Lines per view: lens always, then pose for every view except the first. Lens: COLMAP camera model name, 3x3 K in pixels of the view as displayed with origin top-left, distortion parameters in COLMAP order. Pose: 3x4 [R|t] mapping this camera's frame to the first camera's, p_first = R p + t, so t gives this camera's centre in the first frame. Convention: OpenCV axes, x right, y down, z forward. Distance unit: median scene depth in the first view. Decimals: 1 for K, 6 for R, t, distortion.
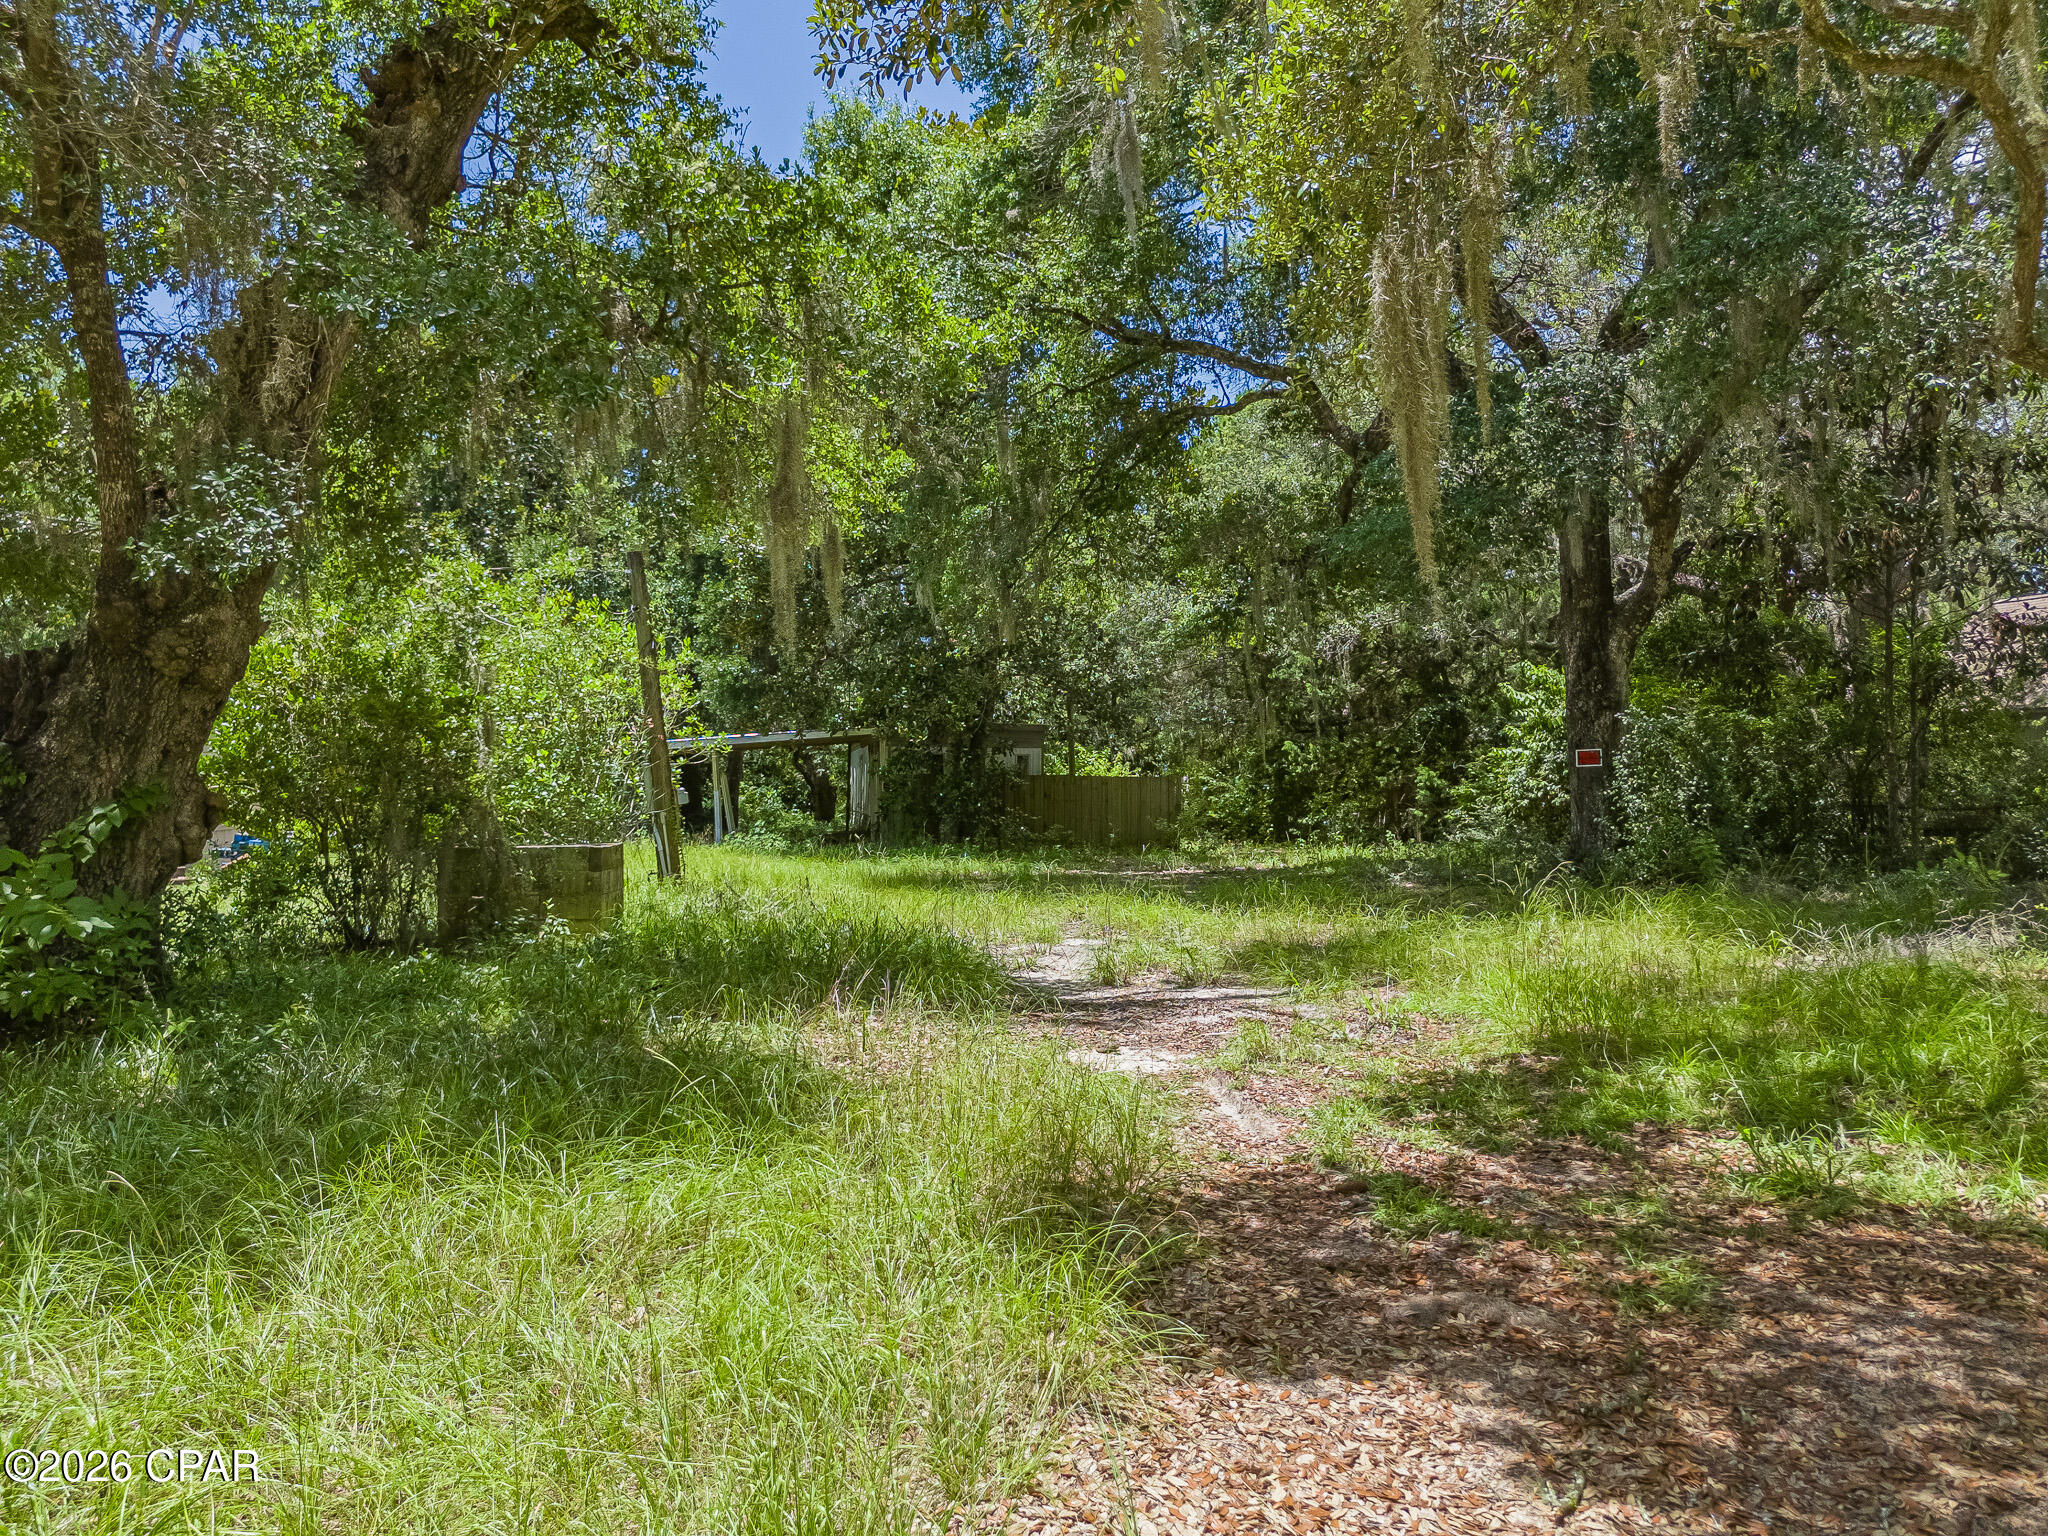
lens RADIAL K [[1418.0, 0, 1024.0], [0, 1418.0, 768.0], [0, 0, 1]] dist [0.001377, 0.001424]
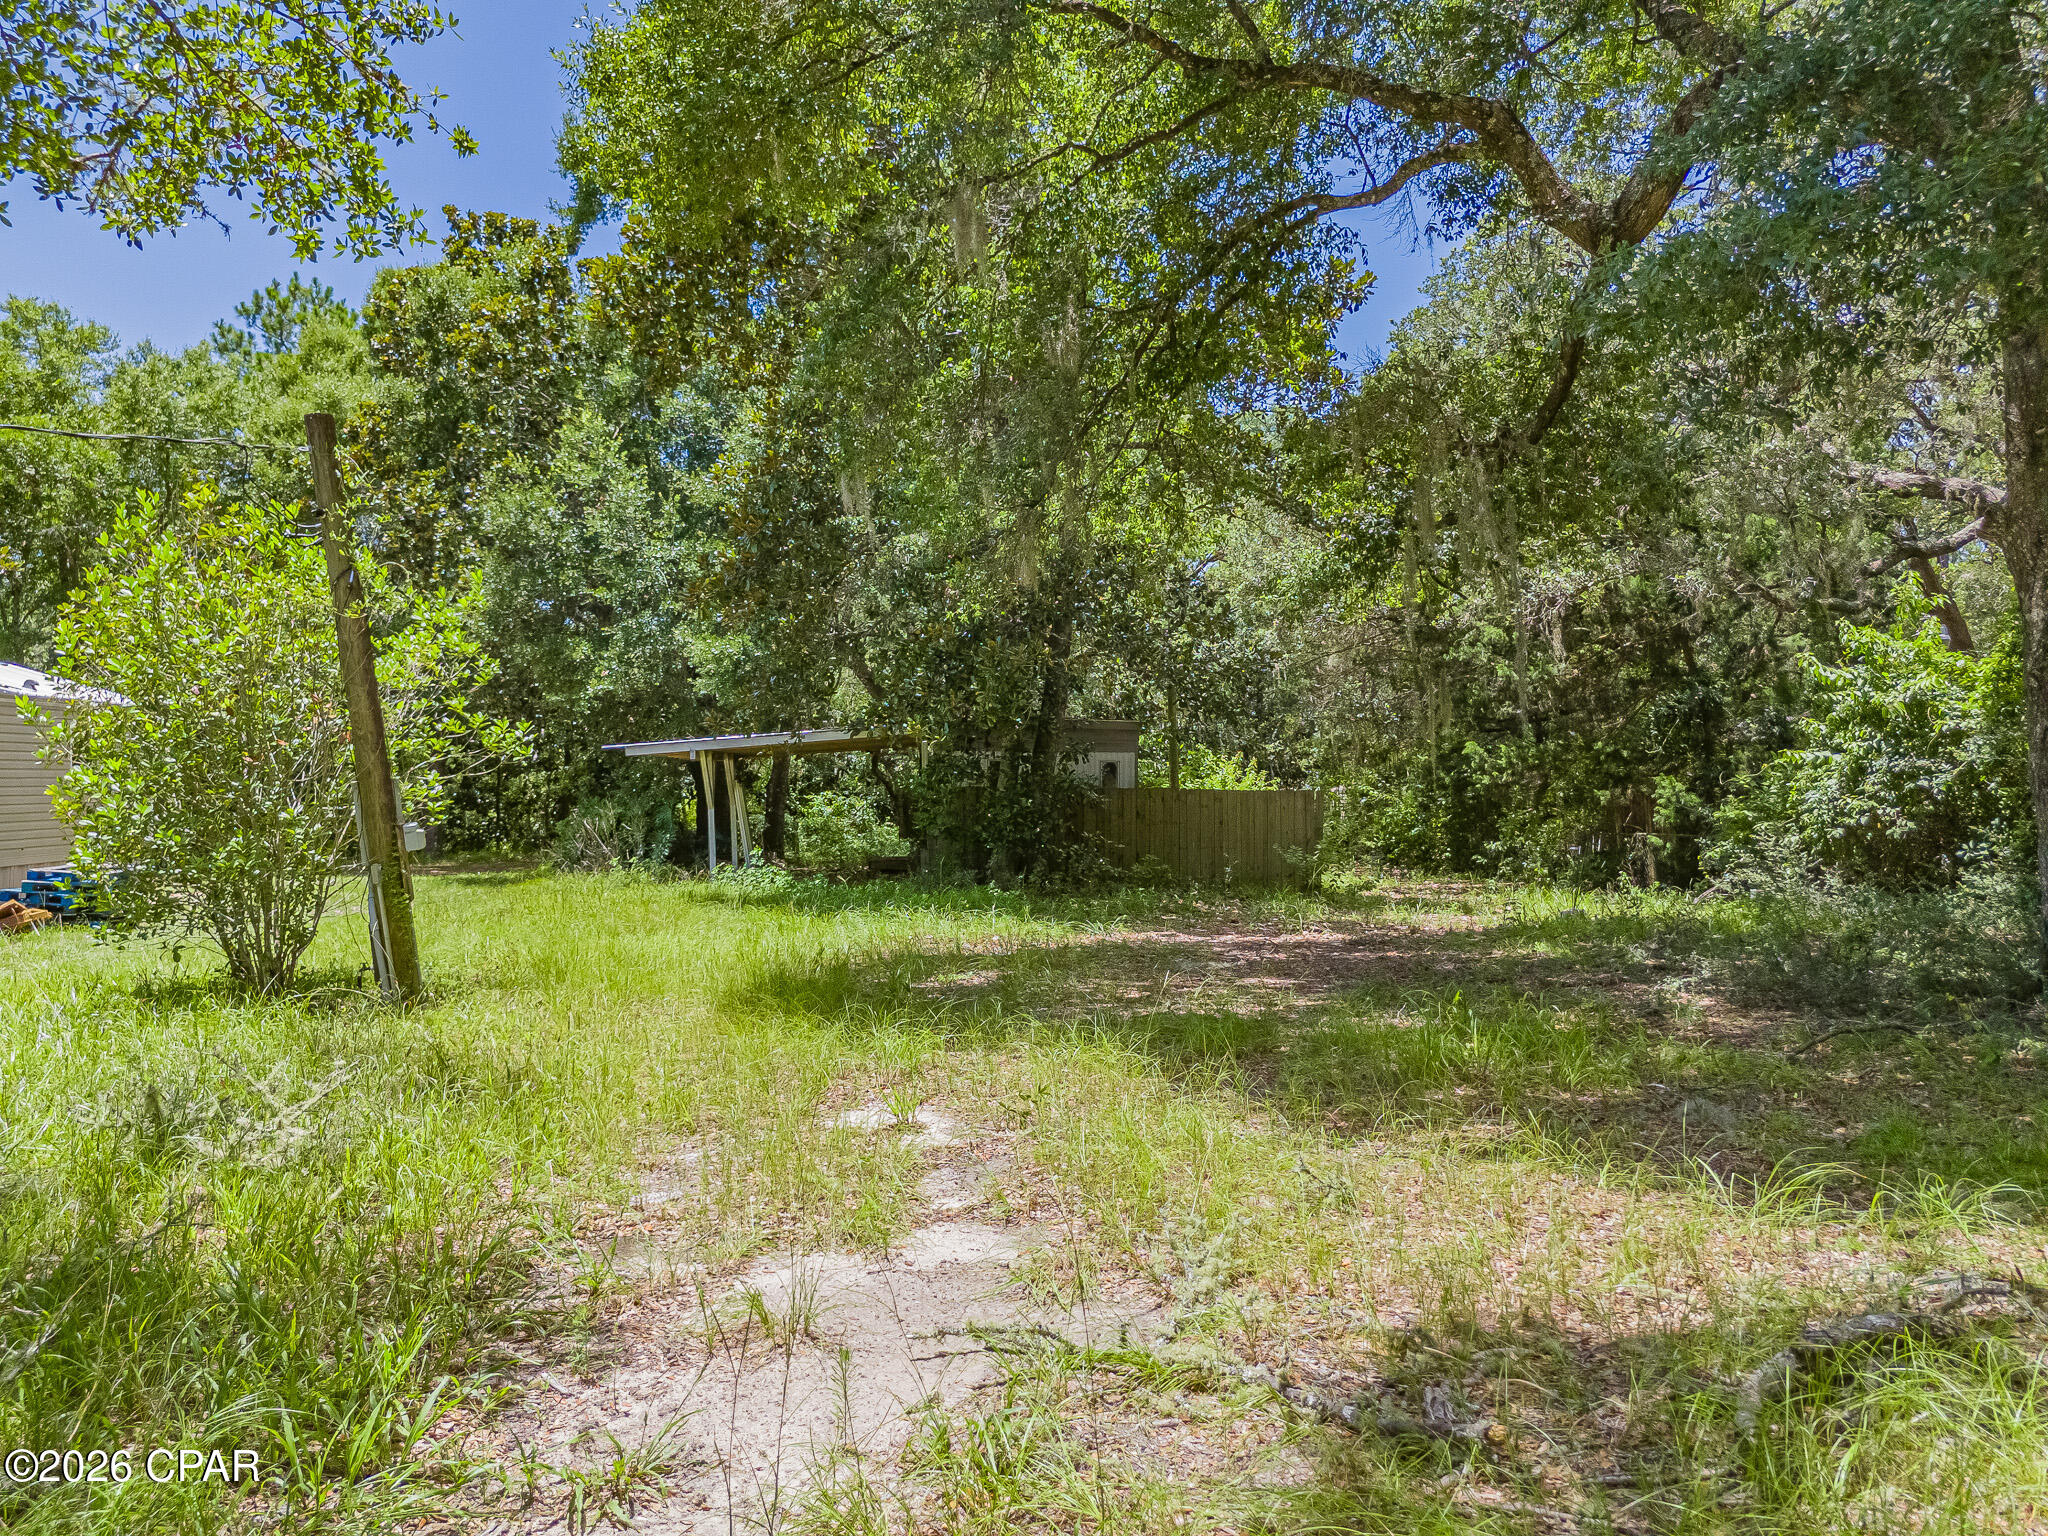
lens RADIAL K [[1418.0, 0, 1024.0], [0, 1418.0, 768.0], [0, 0, 1]] dist [0.001377, 0.001424]
pose [[0.992959, -0.001399, -0.118450, 0.045921], [0.001164, 0.999997, -0.002061, -0.004610], [0.118452, 0.001909, 0.992958, 0.258867]]
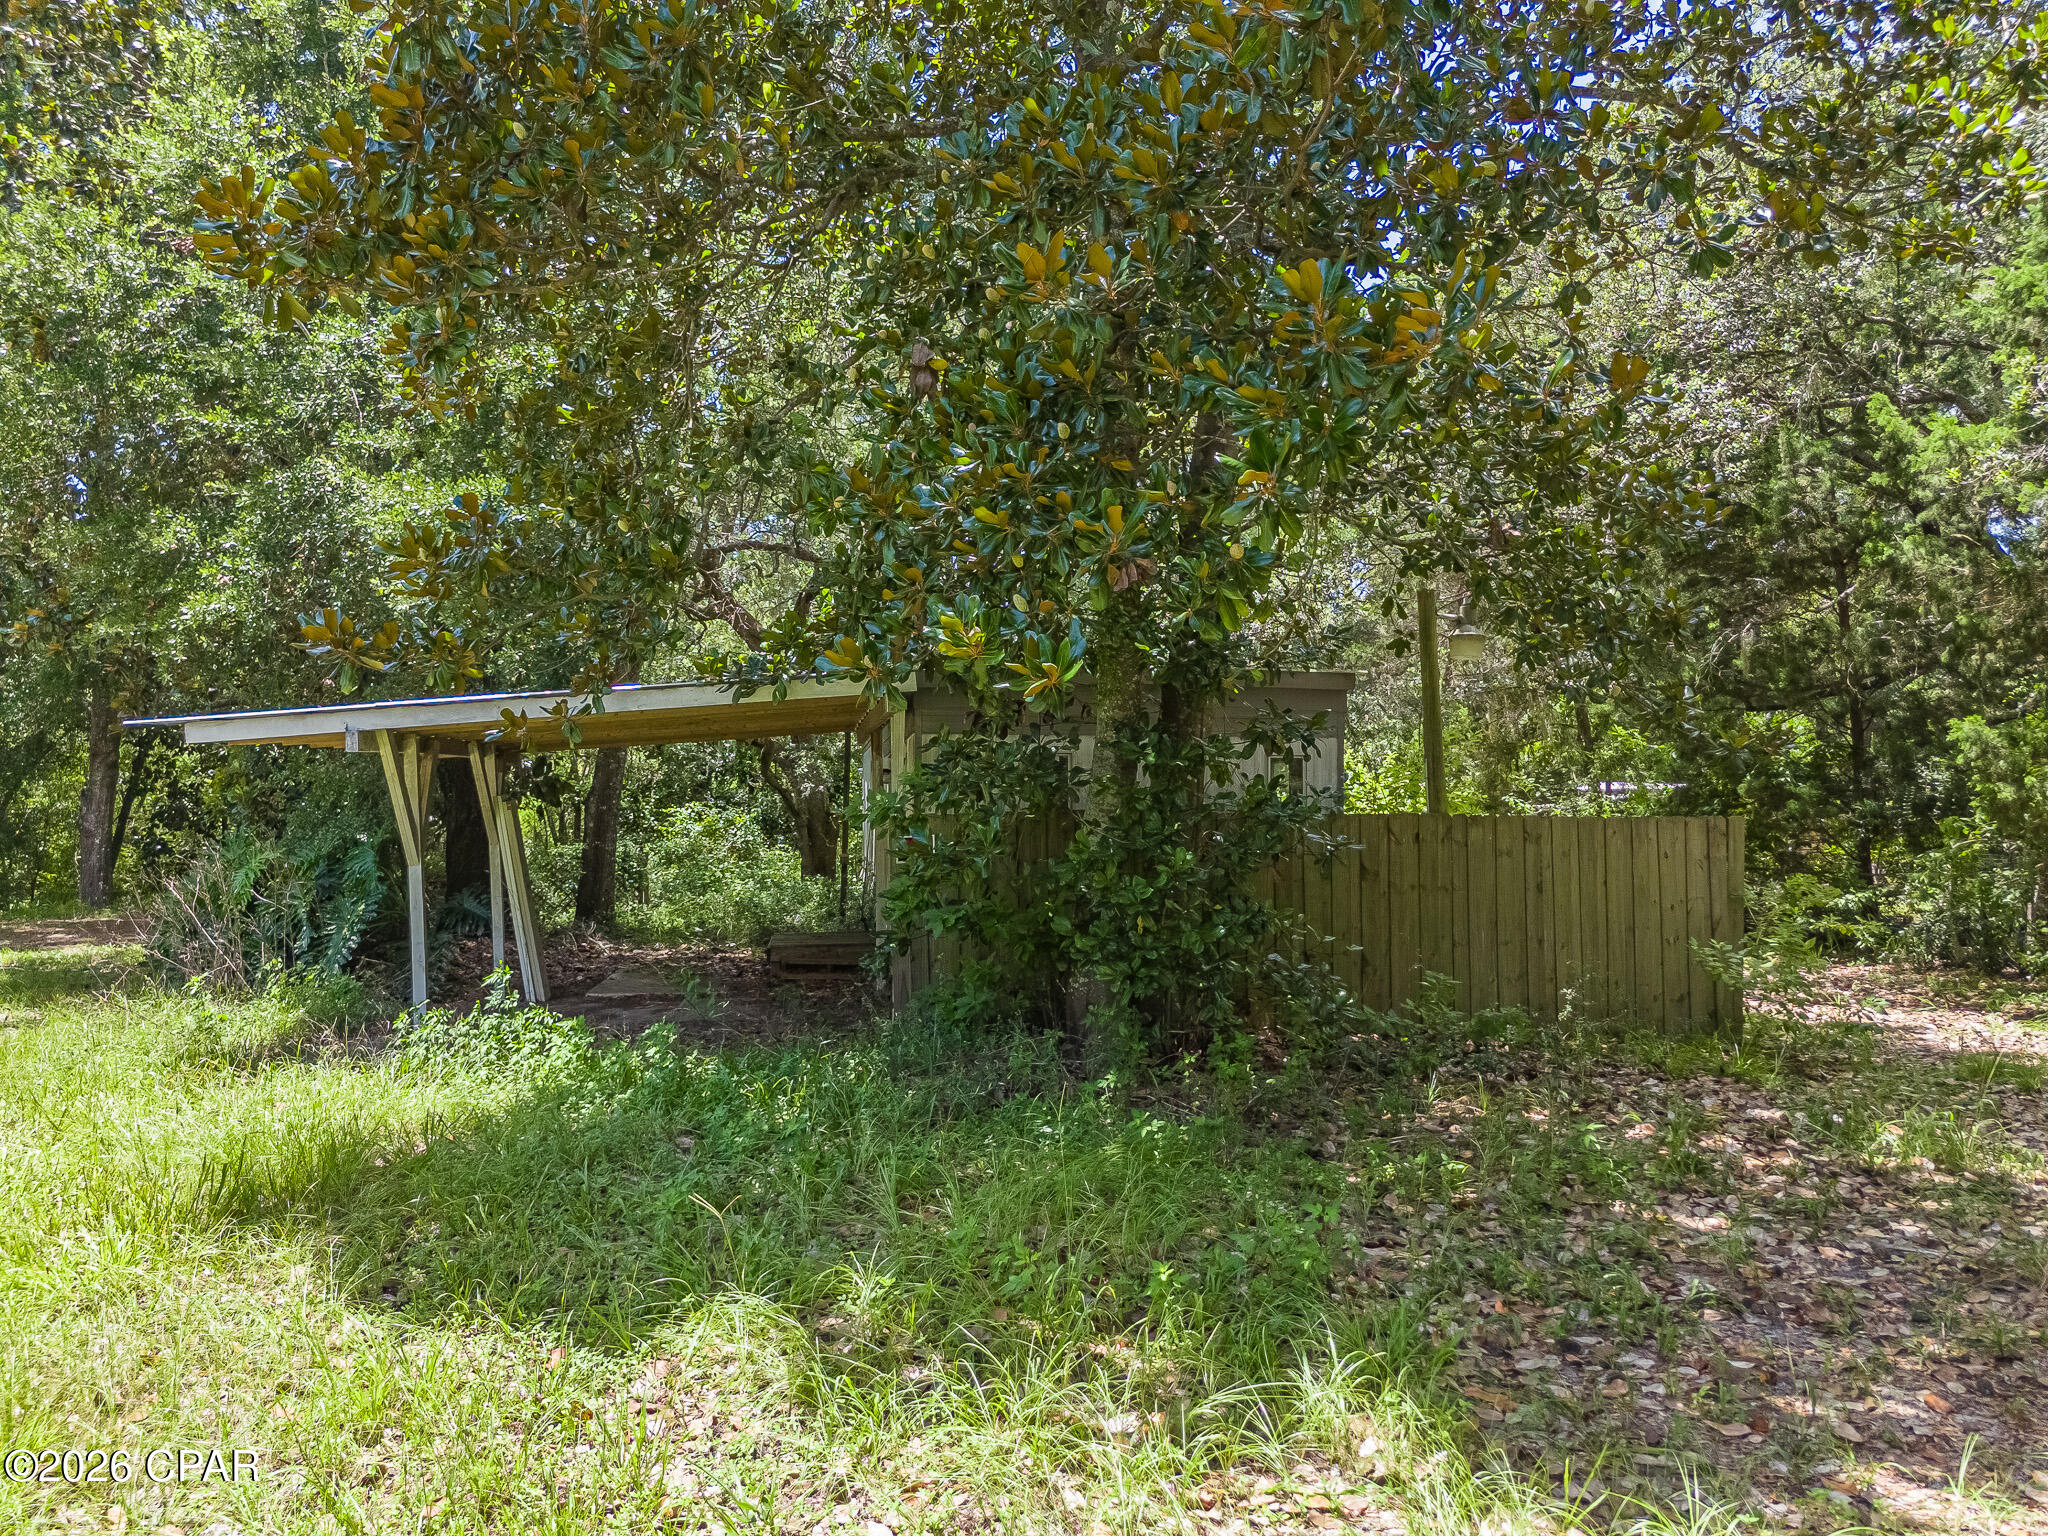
lens RADIAL K [[1418.0, 0, 1024.0], [0, 1418.0, 768.0], [0, 0, 1]] dist [0.001377, 0.001424]
pose [[0.999448, -0.003215, -0.033065, -0.059944], [0.003166, 0.999994, -0.001521, -0.006722], [0.033069, 0.001415, 0.999452, 0.683047]]
